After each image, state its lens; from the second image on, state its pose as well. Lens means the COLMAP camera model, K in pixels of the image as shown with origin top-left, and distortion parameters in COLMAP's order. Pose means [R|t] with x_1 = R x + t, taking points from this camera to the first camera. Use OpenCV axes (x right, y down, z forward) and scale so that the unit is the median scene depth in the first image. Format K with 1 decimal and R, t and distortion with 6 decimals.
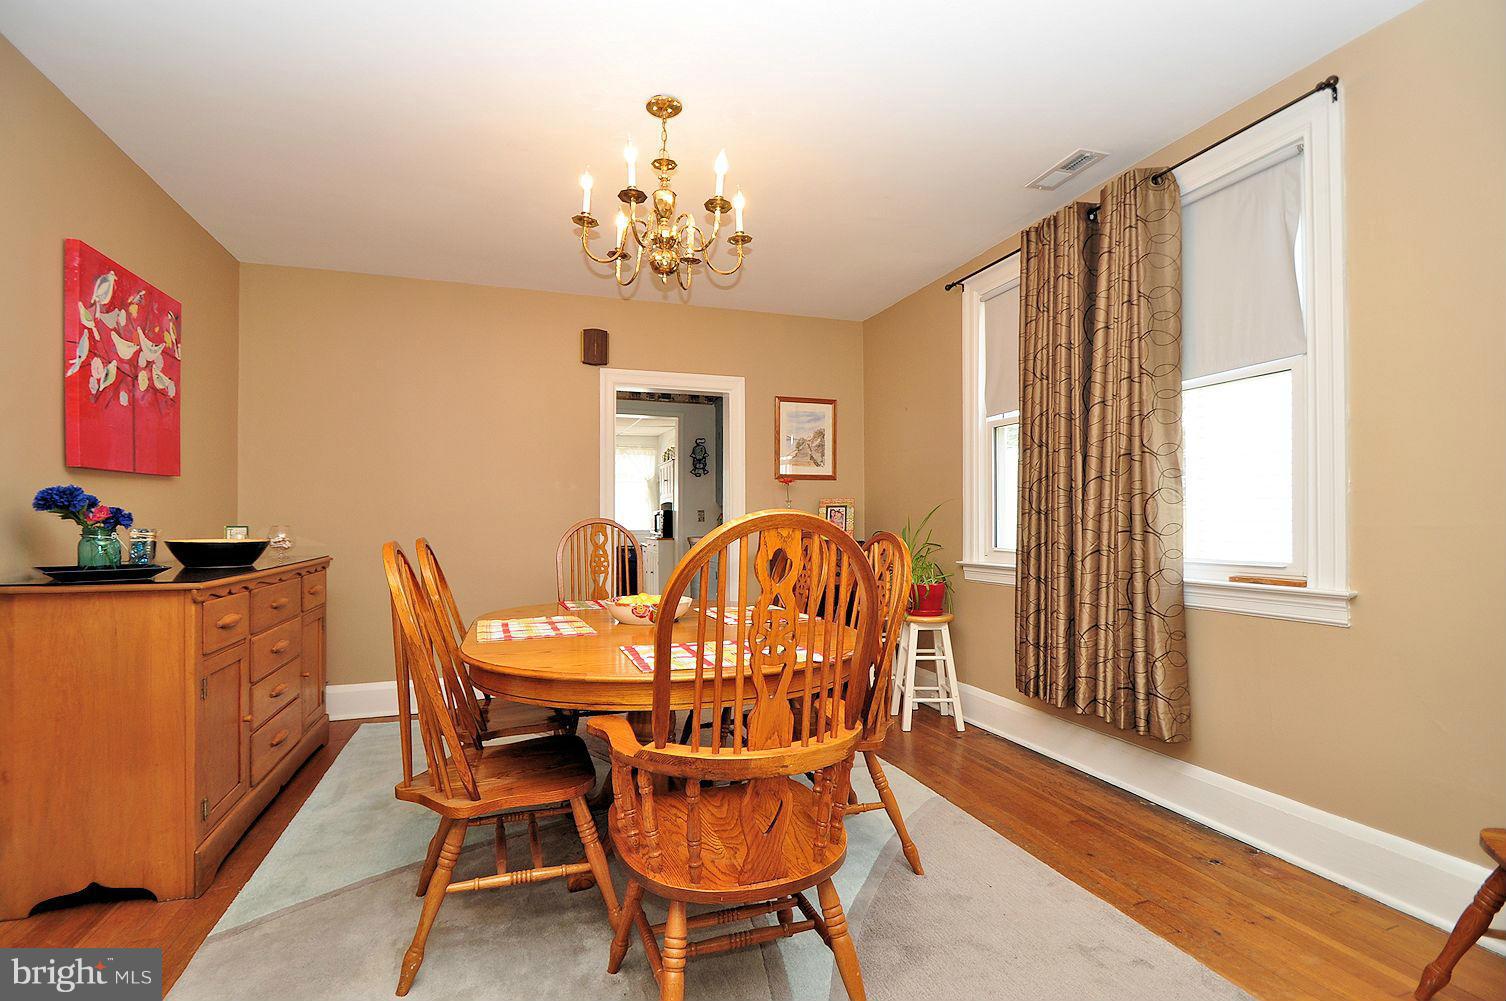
lens RADIAL K [[658.1, 0, 730.1], [0, 658.1, 517.3], [0, 0, 1]] dist [0.019399, -0.017634]
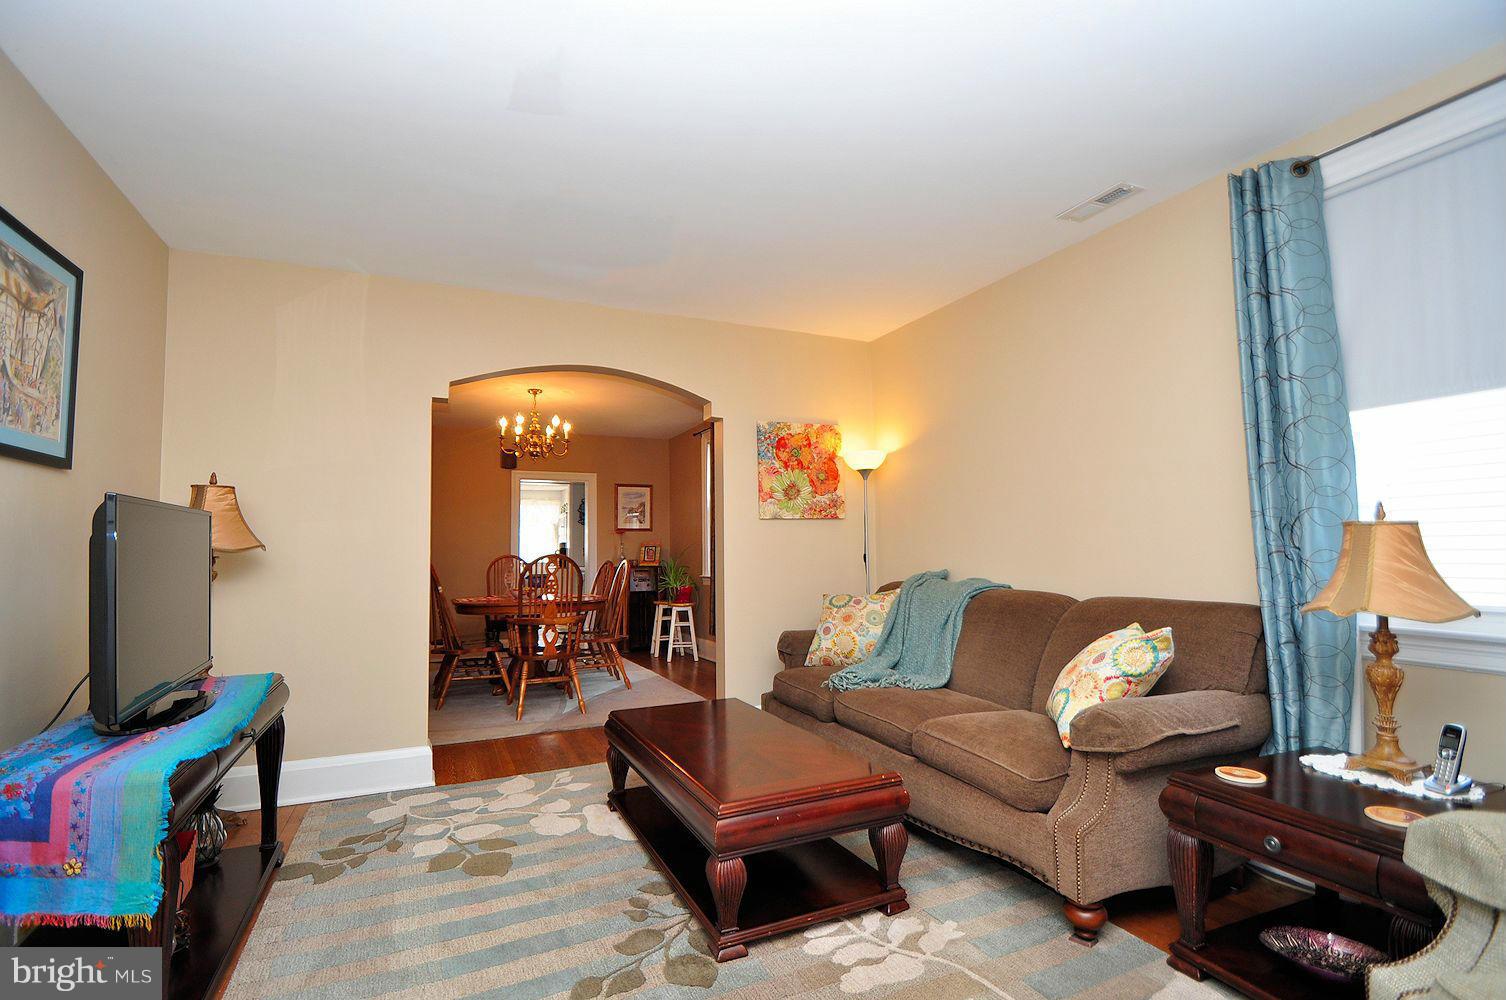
lens RADIAL K [[658.1, 0, 730.1], [0, 658.1, 516.8], [0, 0, 1]] dist [0.019399, -0.017634]
pose [[0.993692, 0.003195, 0.112100, 0.174637], [0.002674, 0.998635, -0.052166, -0.003497], [-0.112114, 0.052137, 0.992327, -0.765350]]
